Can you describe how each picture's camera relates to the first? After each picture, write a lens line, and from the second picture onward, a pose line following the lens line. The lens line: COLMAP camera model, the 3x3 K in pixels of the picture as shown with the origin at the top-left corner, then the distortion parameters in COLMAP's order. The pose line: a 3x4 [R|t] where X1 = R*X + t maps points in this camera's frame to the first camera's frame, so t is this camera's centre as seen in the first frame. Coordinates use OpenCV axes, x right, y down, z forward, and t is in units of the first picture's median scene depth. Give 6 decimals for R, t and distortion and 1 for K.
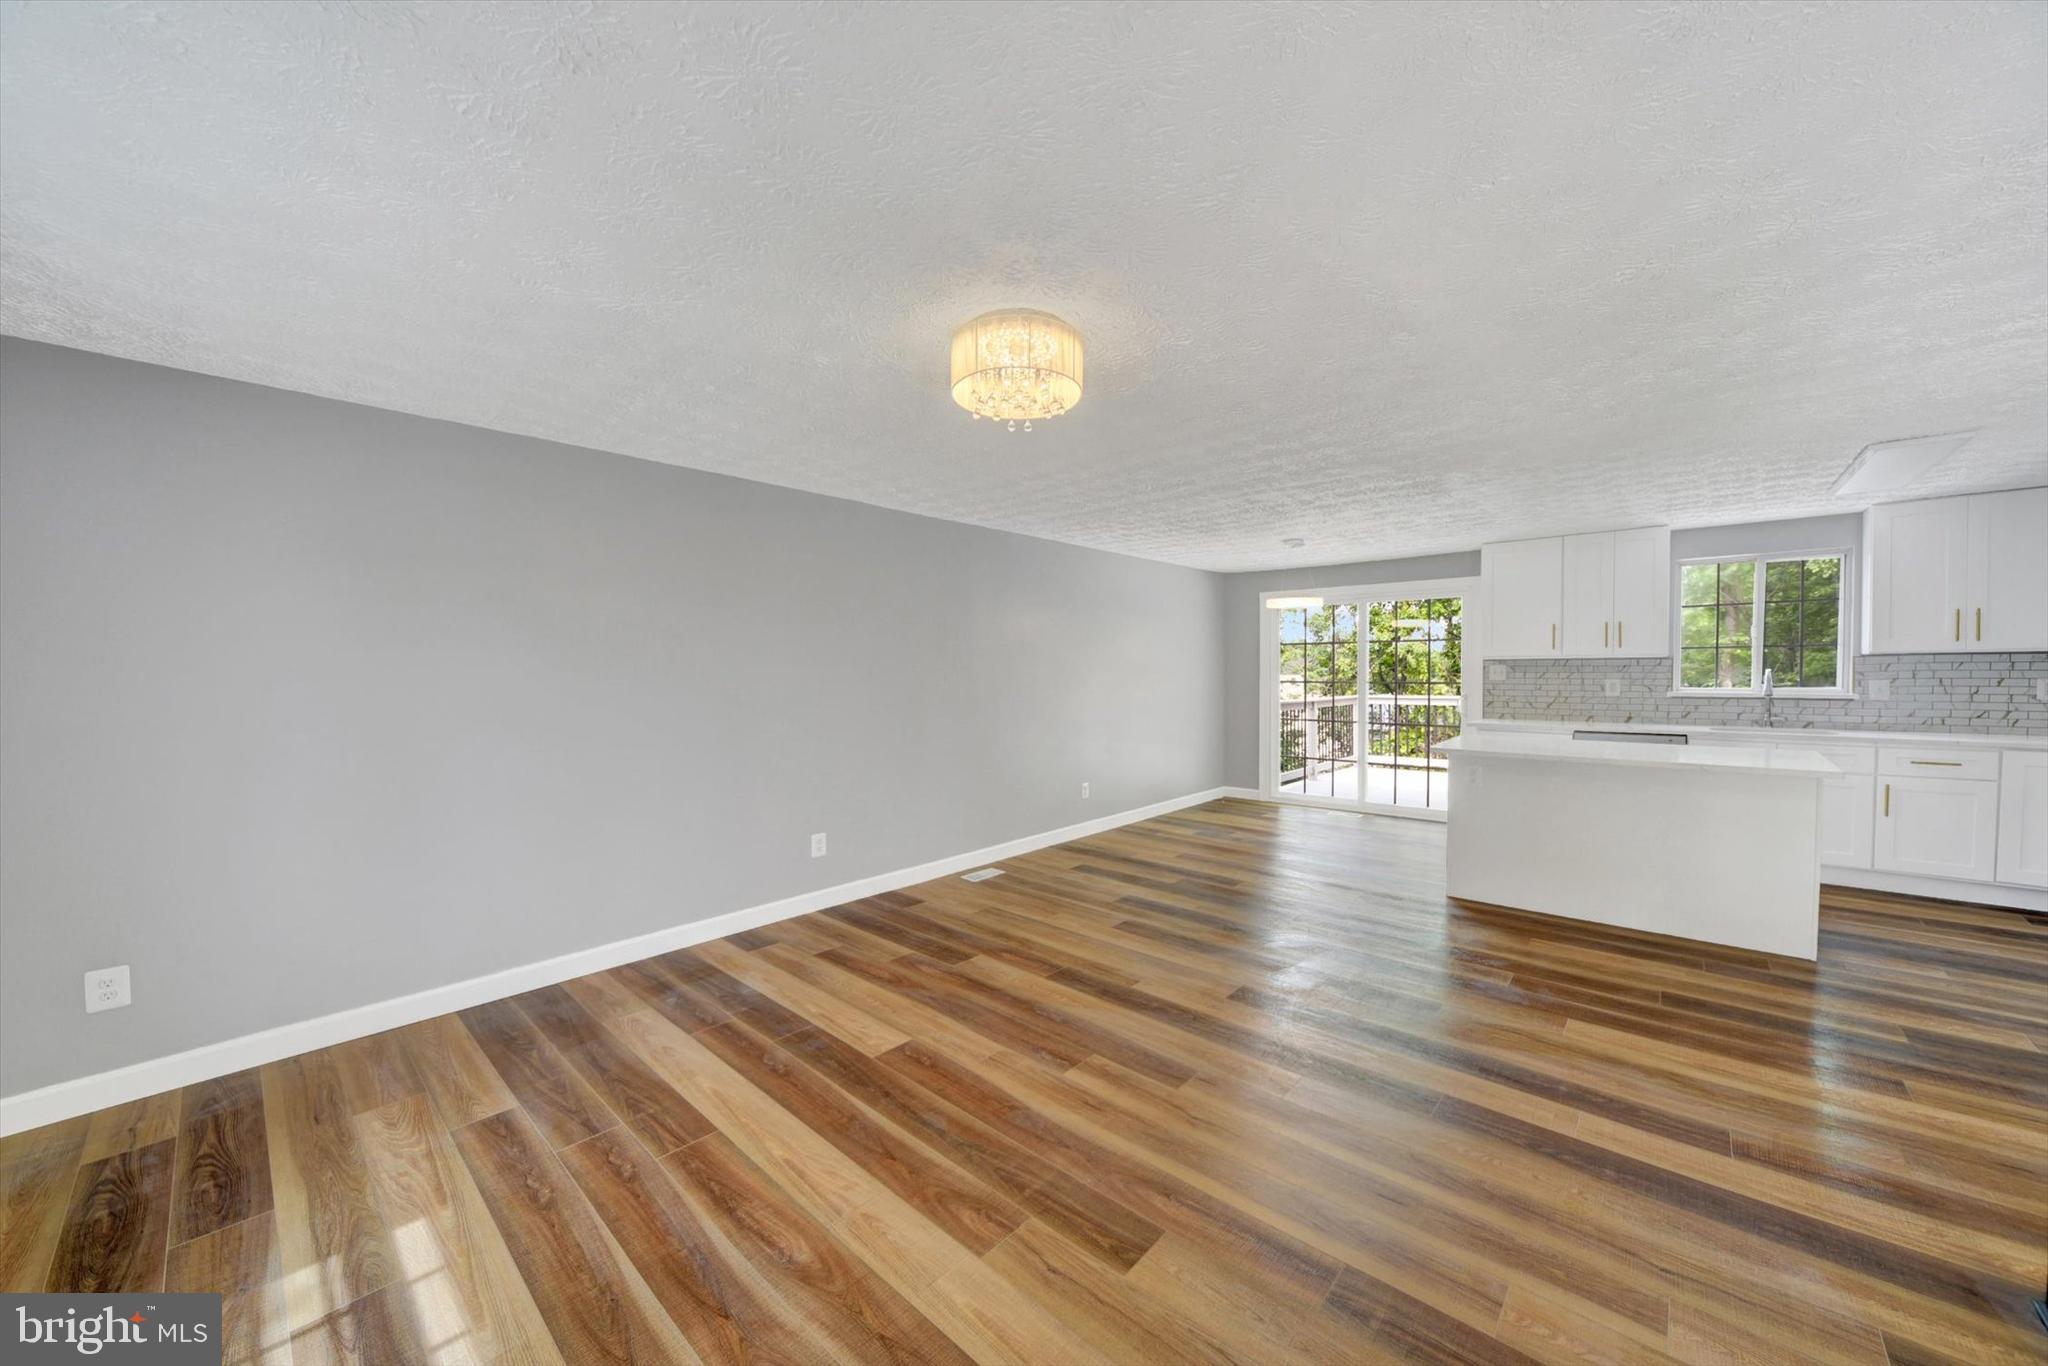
lens RADIAL K [[734.9, 0, 1030.1], [0, 734.9, 690.5], [0, 0, 1]] dist [-0.003338, 0.000087]
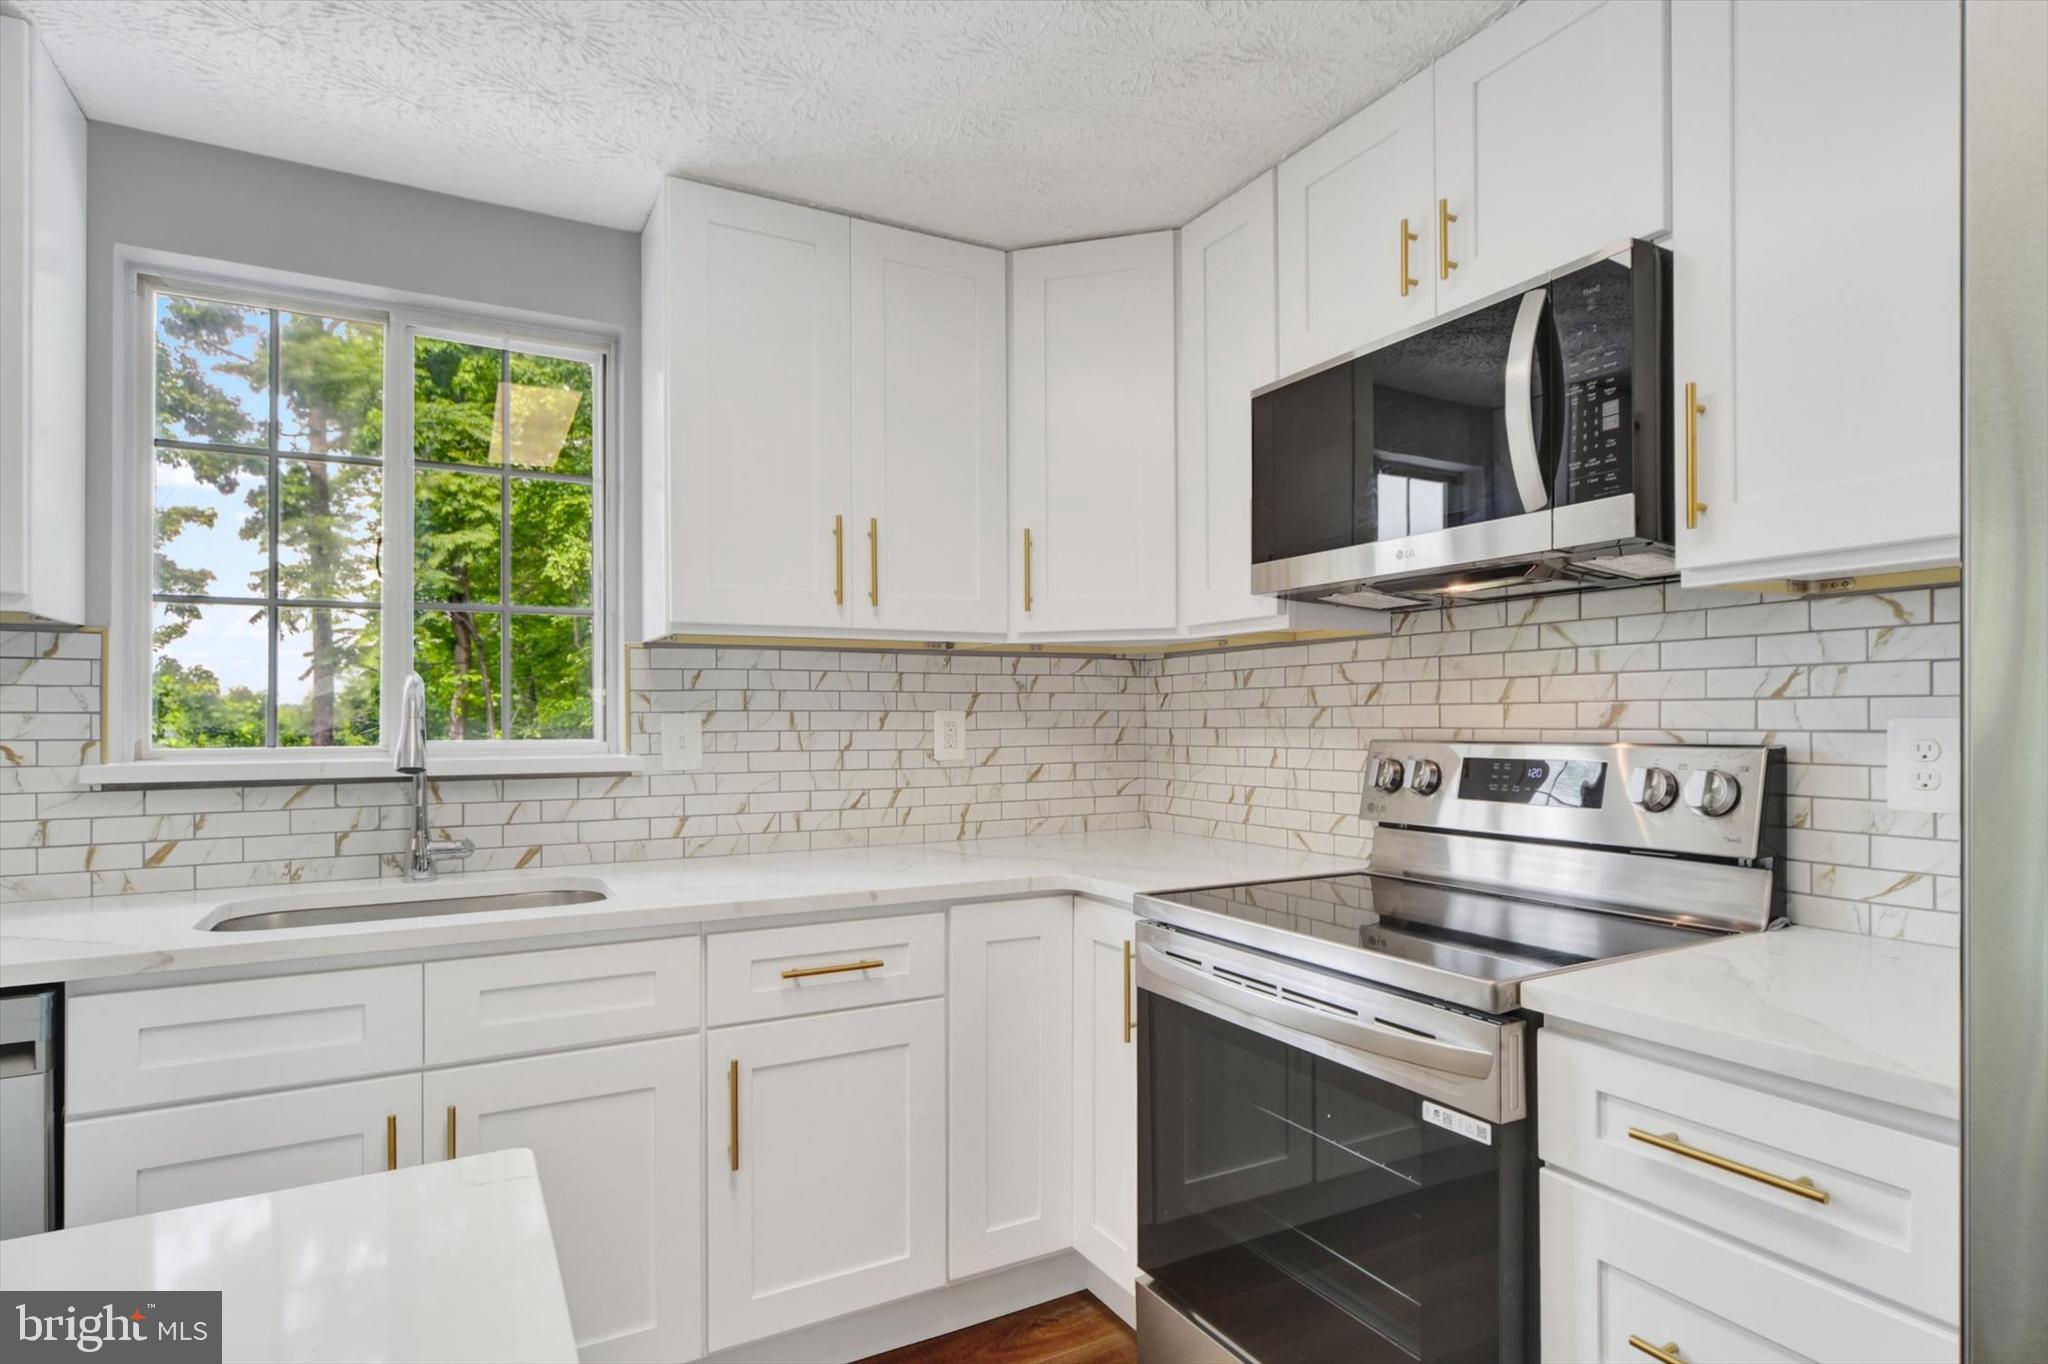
lens RADIAL K [[1072.8, 0, 1054.4], [0, 1072.8, 713.5], [0, 0, 1]] dist [-0.004898, 0.000576]
pose [[0.310590, 0.013086, 0.950454, 0.779536], [0.027111, 0.999376, -0.022619, 0.001423], [-0.950157, 0.032793, 0.310042, 0.719721]]
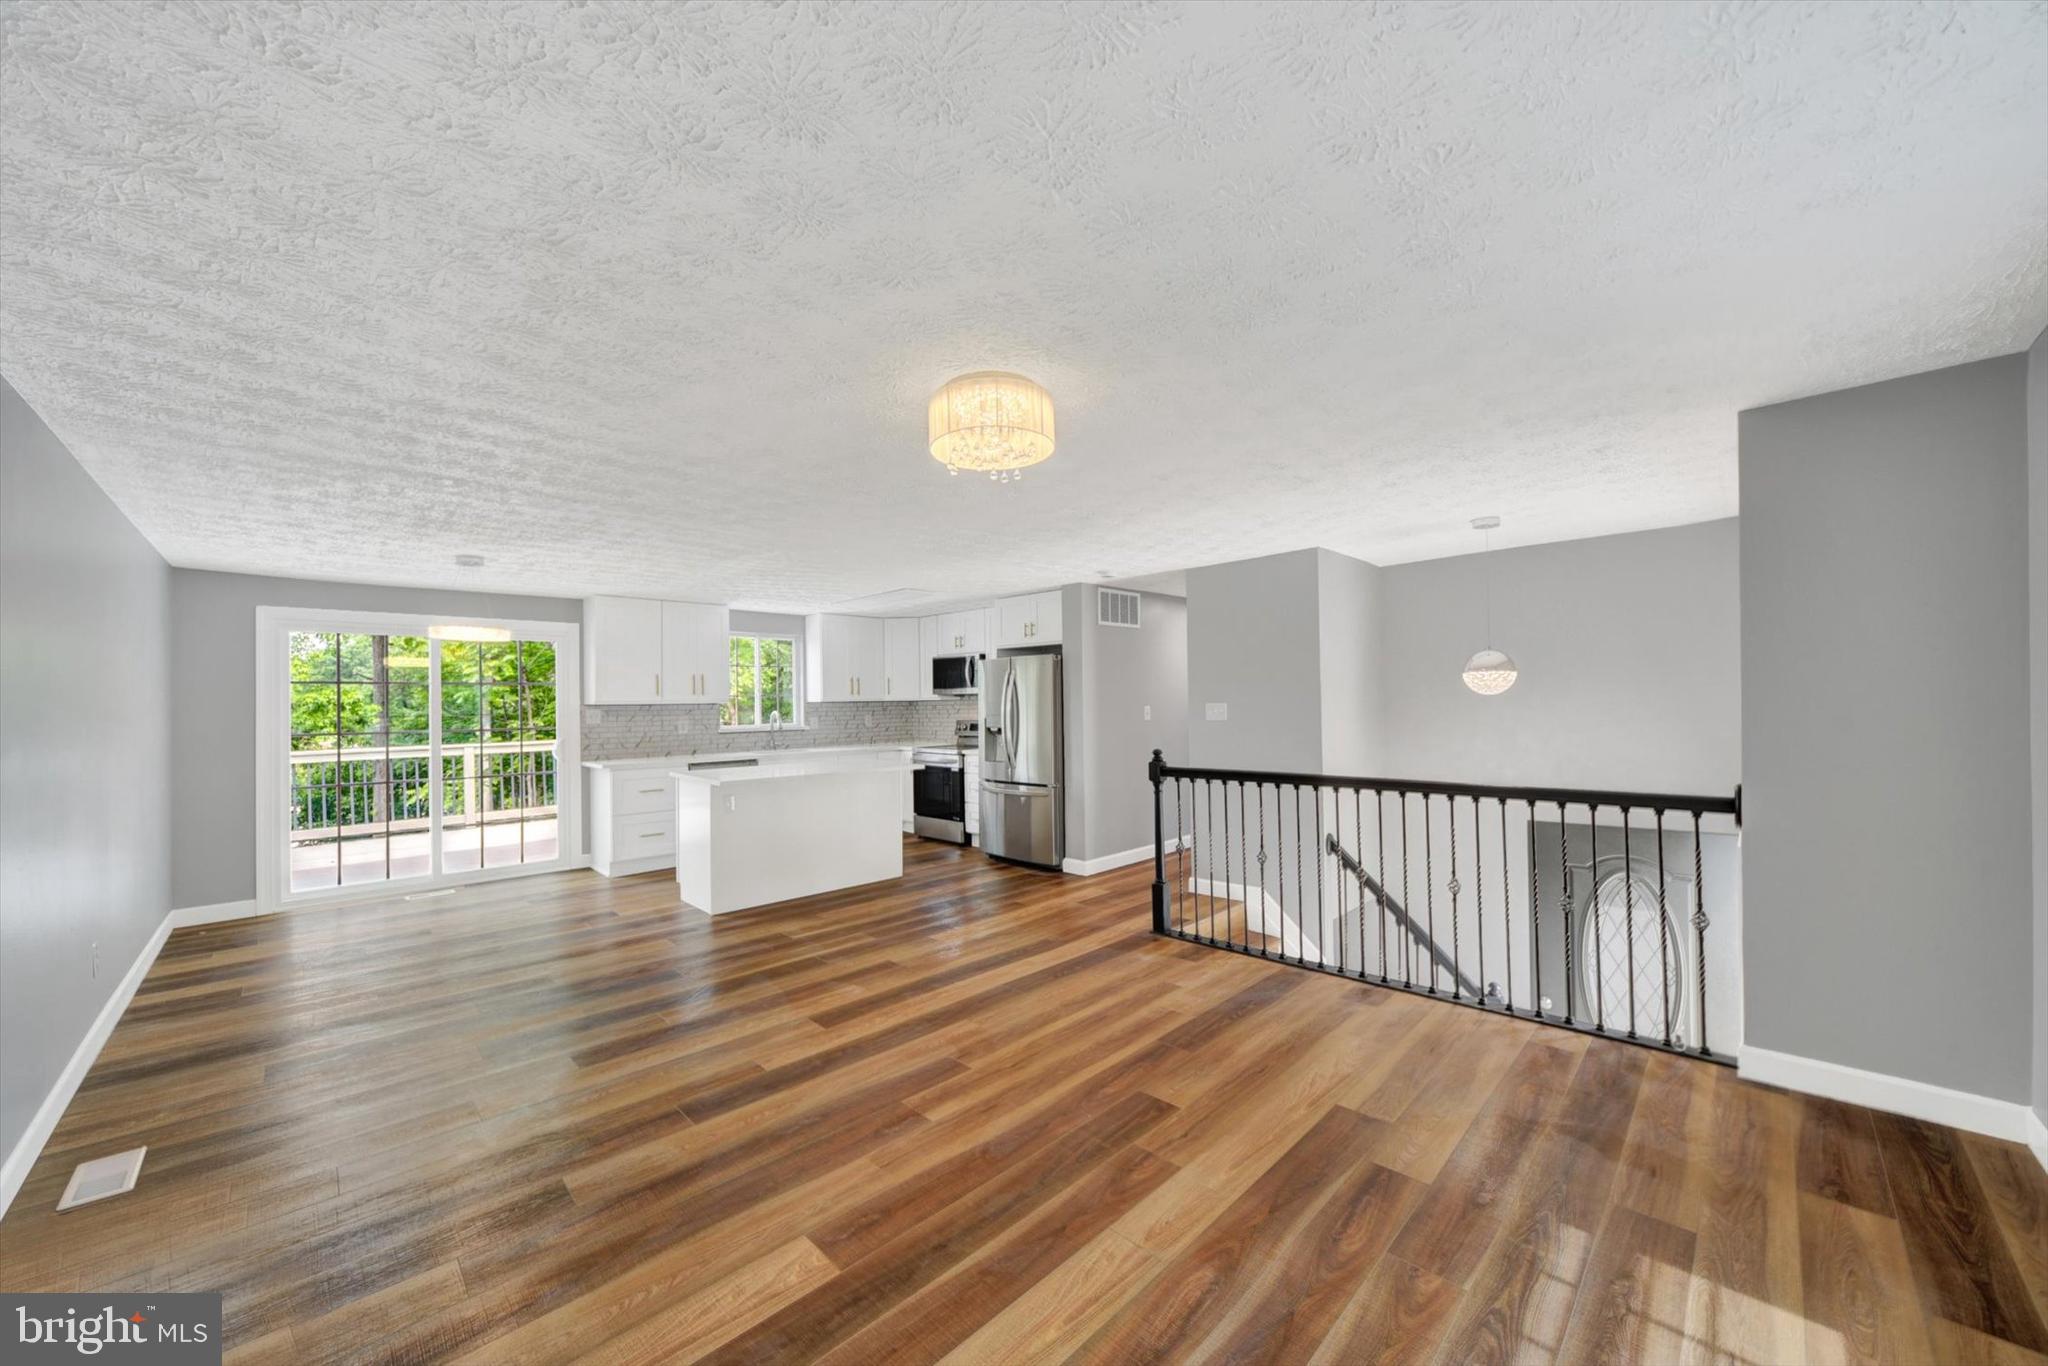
lens RADIAL K [[734.9, 0, 1030.1], [0, 734.9, 690.5], [0, 0, 1]] dist [-0.003338, 0.000087]
pose [[0.056993, 0.026933, 0.998011, -0.524957], [0.041086, 0.998726, -0.029299, -0.008032], [-0.997529, 0.042674, 0.055814, 0.444452]]
